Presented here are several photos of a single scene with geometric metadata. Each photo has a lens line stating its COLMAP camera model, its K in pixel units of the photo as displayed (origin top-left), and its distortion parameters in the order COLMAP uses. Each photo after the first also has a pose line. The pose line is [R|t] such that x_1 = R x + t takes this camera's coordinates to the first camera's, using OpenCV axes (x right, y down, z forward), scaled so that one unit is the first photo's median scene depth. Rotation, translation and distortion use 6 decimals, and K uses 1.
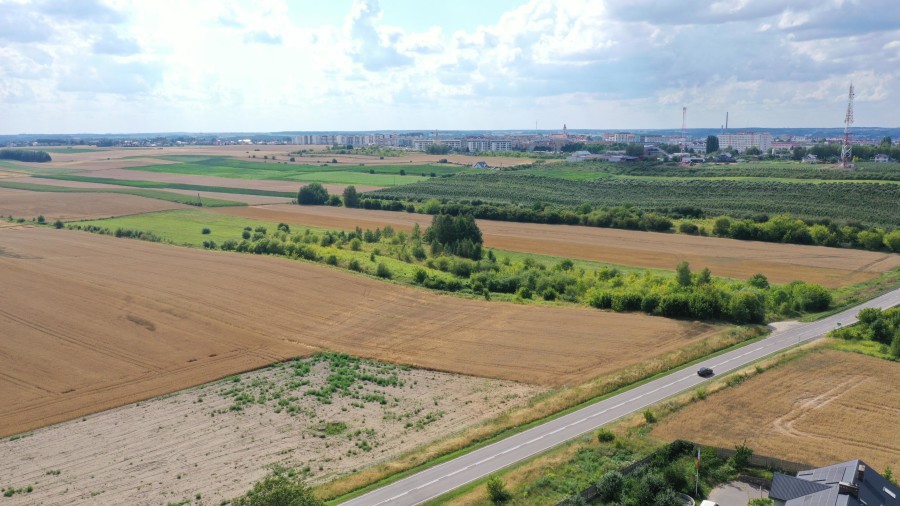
lens RADIAL K [[708.9, 0, 450.0], [0, 708.9, 253.0], [0, 0, 1]] dist [-0.003486, 0.008855]
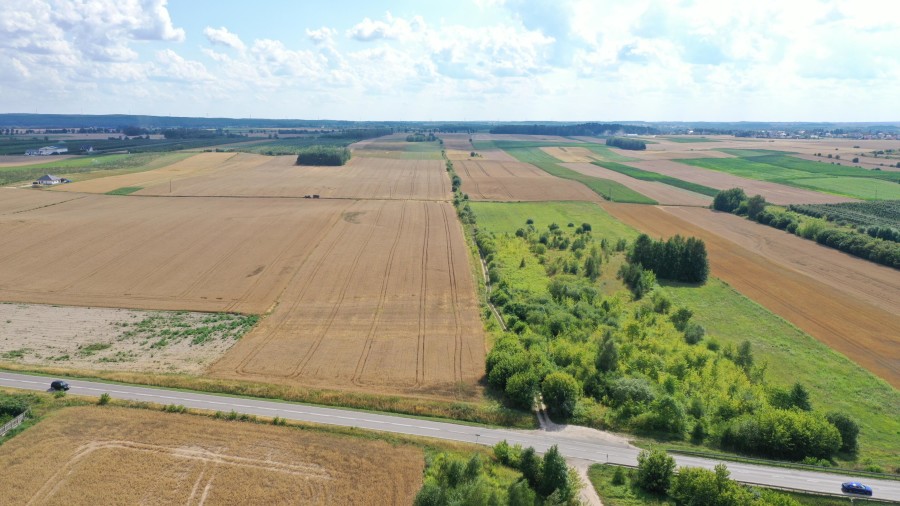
lens RADIAL K [[712.1, 0, 449.5], [0, 712.1, 234.8], [0, 0, 1]] dist [-0.001247, -0.000049]
pose [[0.593477, 0.139246, -0.792714, 0.114524], [-0.146112, 0.987194, 0.064018, -0.015298], [0.791477, 0.077832, 0.606222, 0.052864]]
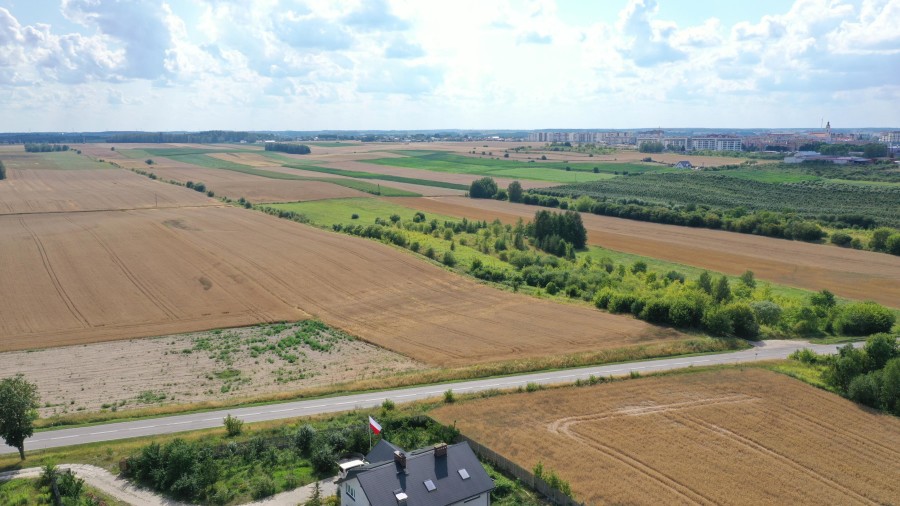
lens RADIAL K [[712.1, 0, 449.5], [0, 712.1, 234.8], [0, 0, 1]] dist [-0.001247, -0.000049]
pose [[0.932572, 0.056863, -0.356476, 0.048043], [-0.064755, 0.997849, -0.010235, 0.000037], [0.355128, 0.032628, 0.934248, 0.000085]]
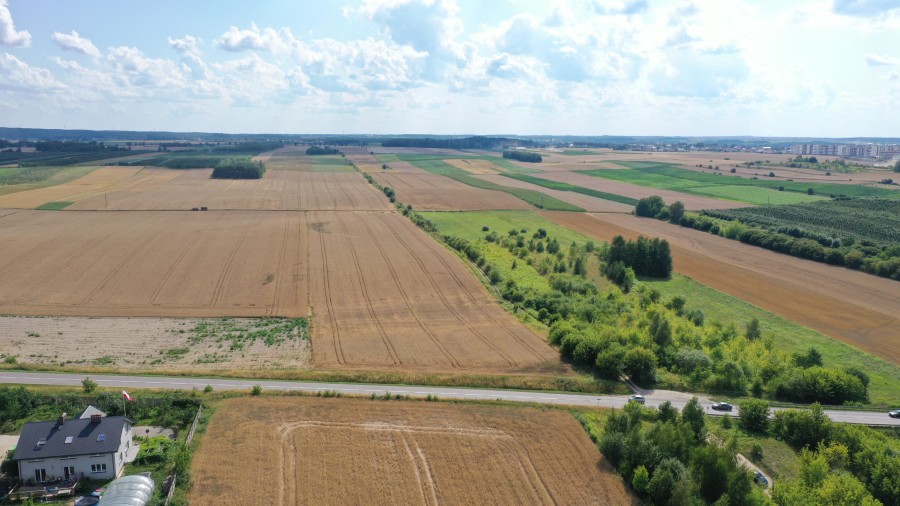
lens RADIAL K [[708.9, 0, 450.0], [0, 708.9, 253.0], [0, 0, 1]] dist [-0.003486, 0.008855]
pose [[0.725000, 0.128455, -0.676664, 0.102564], [-0.131454, 0.990201, 0.047130, -0.009316], [0.676087, 0.054781, 0.734782, 0.020437]]
